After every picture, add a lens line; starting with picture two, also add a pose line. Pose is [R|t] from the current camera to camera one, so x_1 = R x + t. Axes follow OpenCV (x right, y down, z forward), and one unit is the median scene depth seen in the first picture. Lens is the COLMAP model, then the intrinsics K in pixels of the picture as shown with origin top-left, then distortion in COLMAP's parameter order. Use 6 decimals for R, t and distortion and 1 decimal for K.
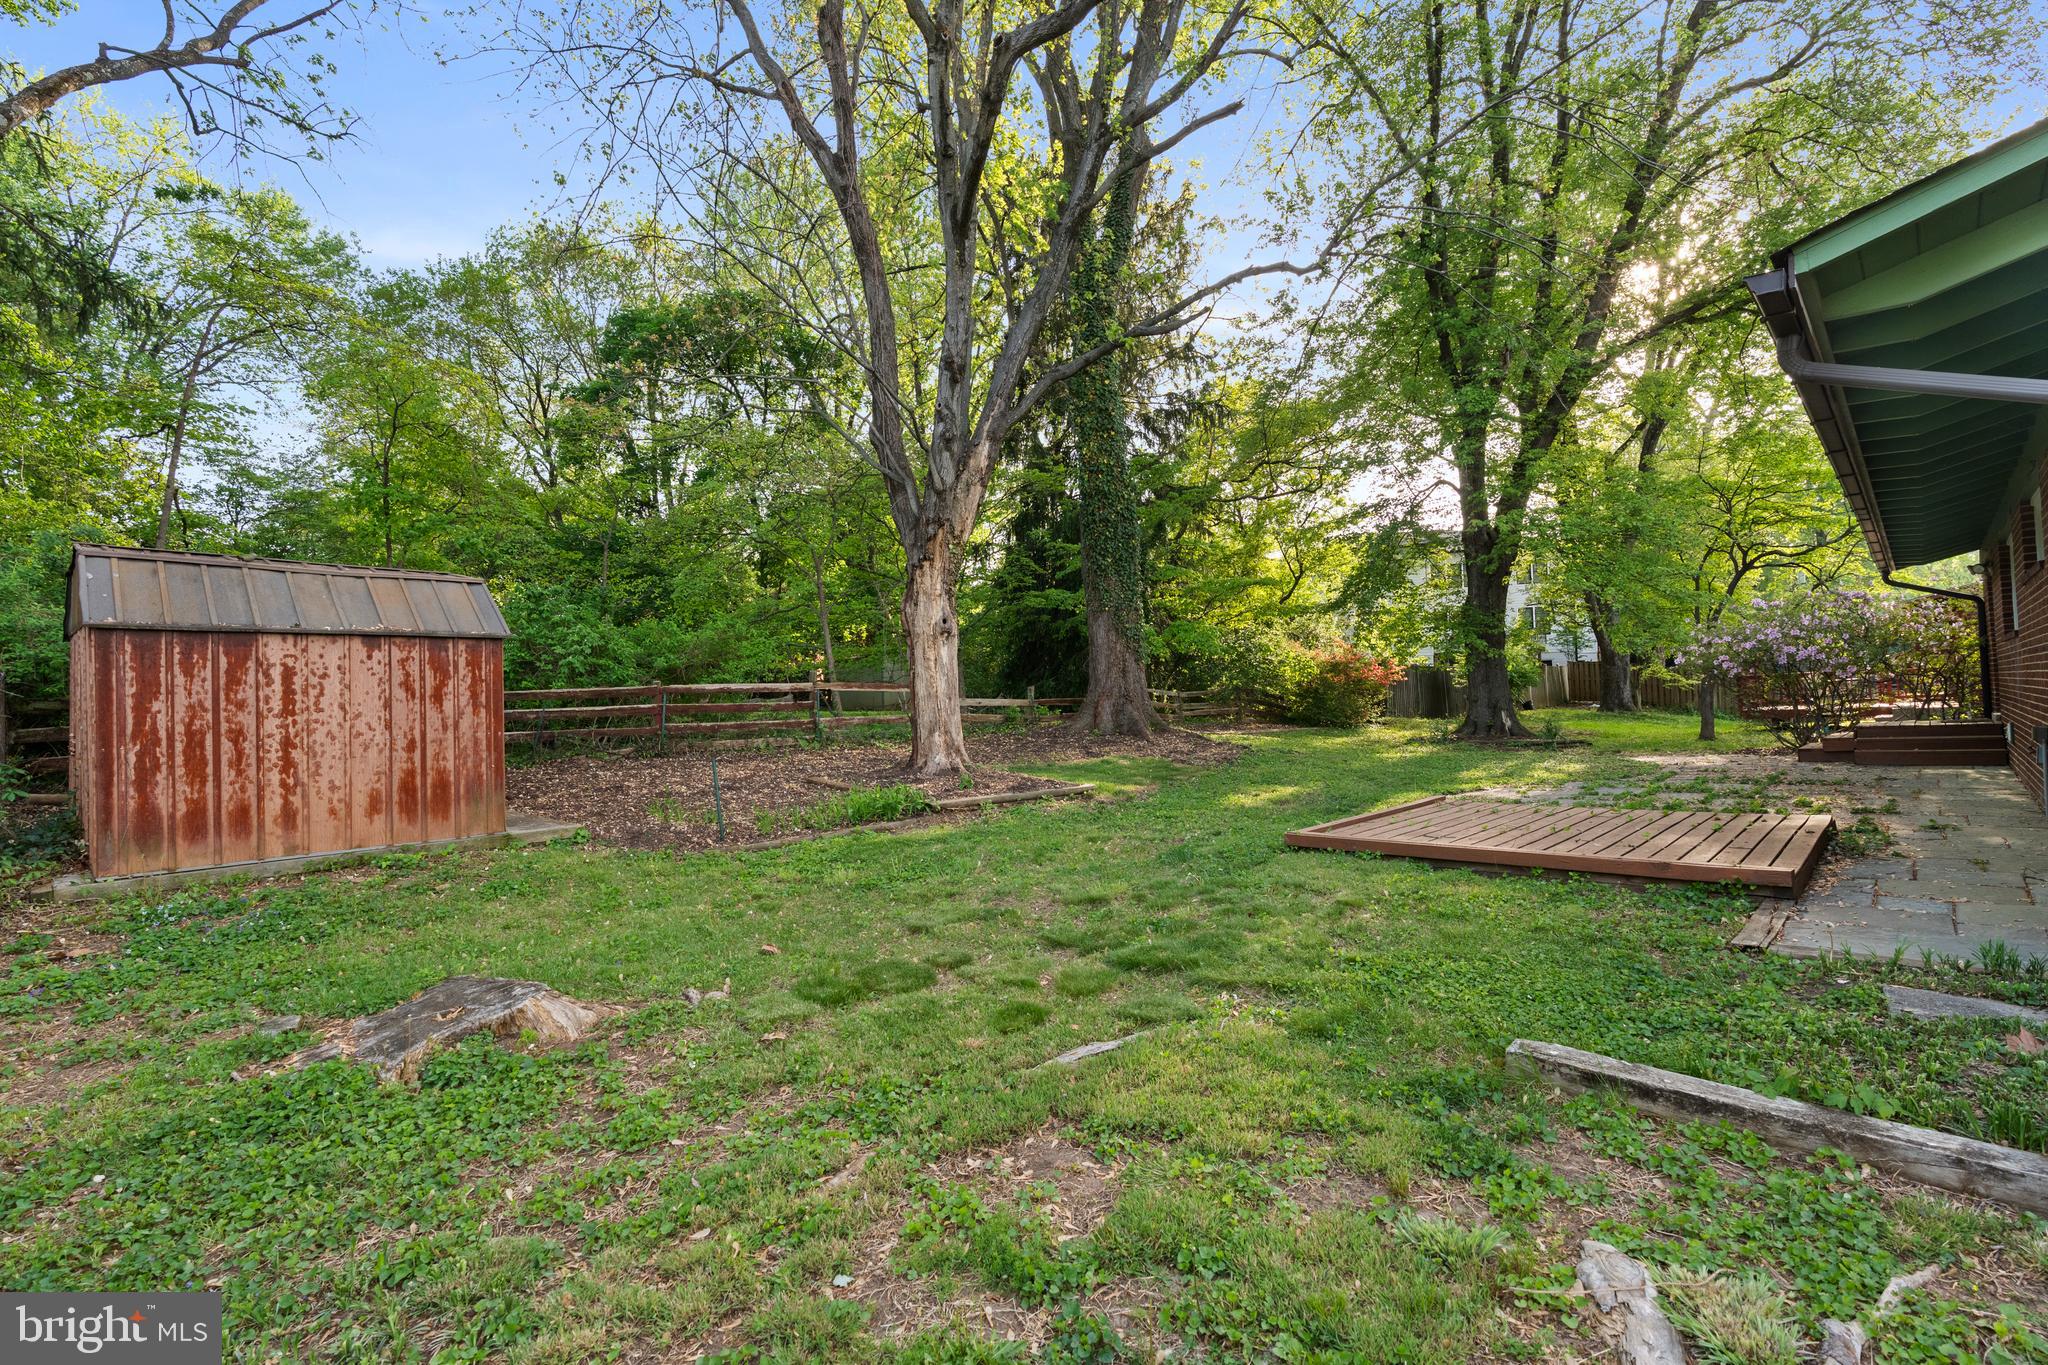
lens RADIAL K [[923.7, 0, 1028.6], [0, 923.7, 679.0], [0, 0, 1]] dist [-0.009007, 0.002711]
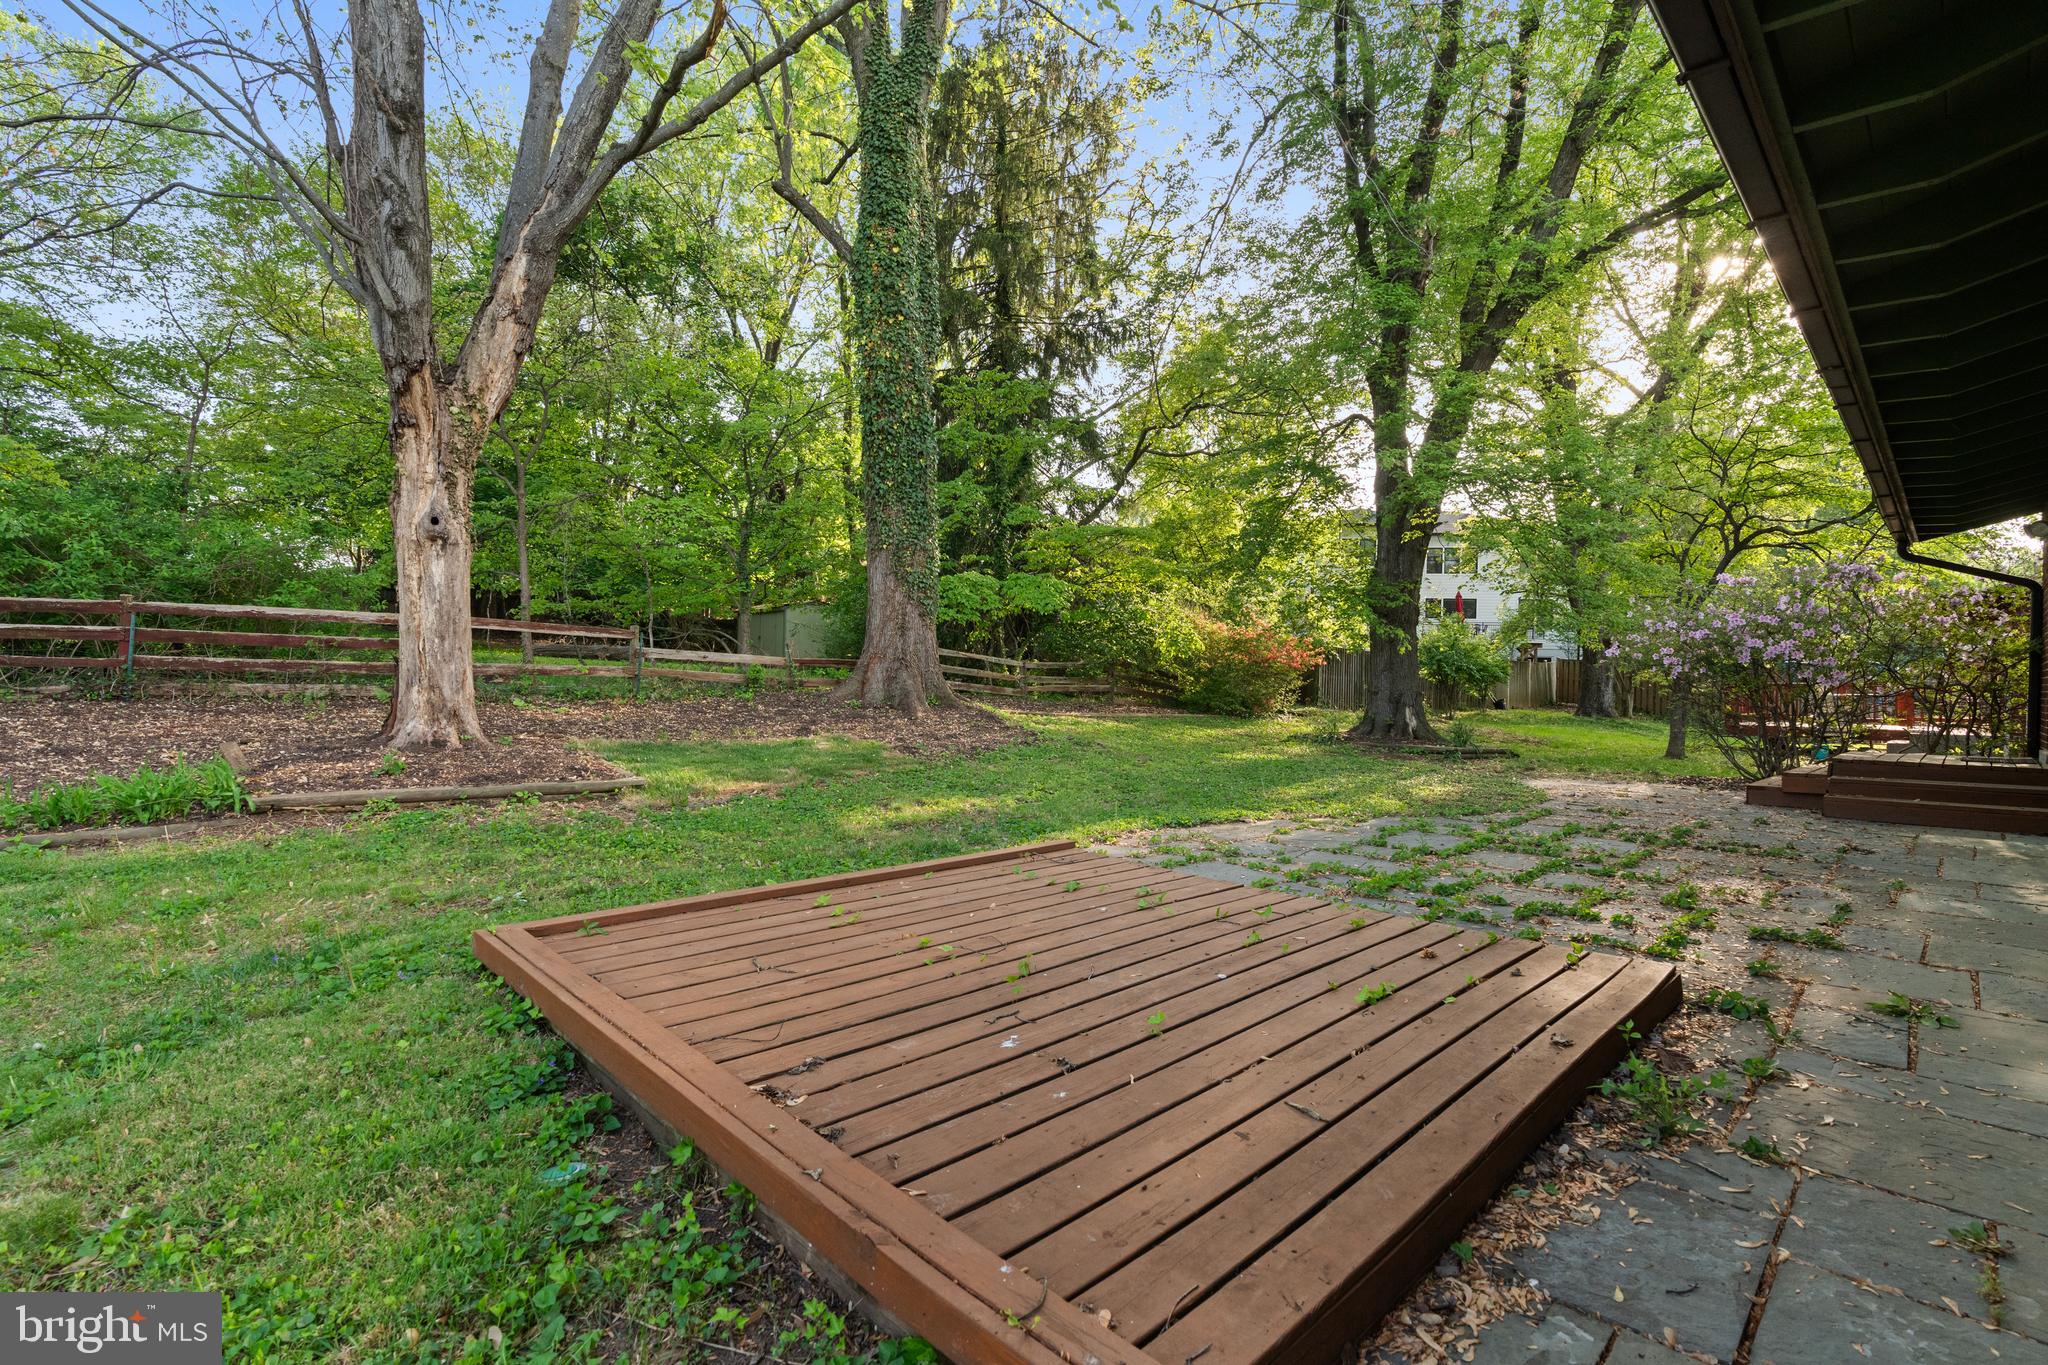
lens RADIAL K [[923.7, 0, 1018.7], [0, 923.7, 684.4], [0, 0, 1]] dist [-0.009007, 0.002711]
pose [[0.998012, 0.057511, -0.025761, 0.270711], [-0.056517, 0.997686, 0.037782, 0.004727], [0.027874, -0.036251, 0.998954, 0.264123]]
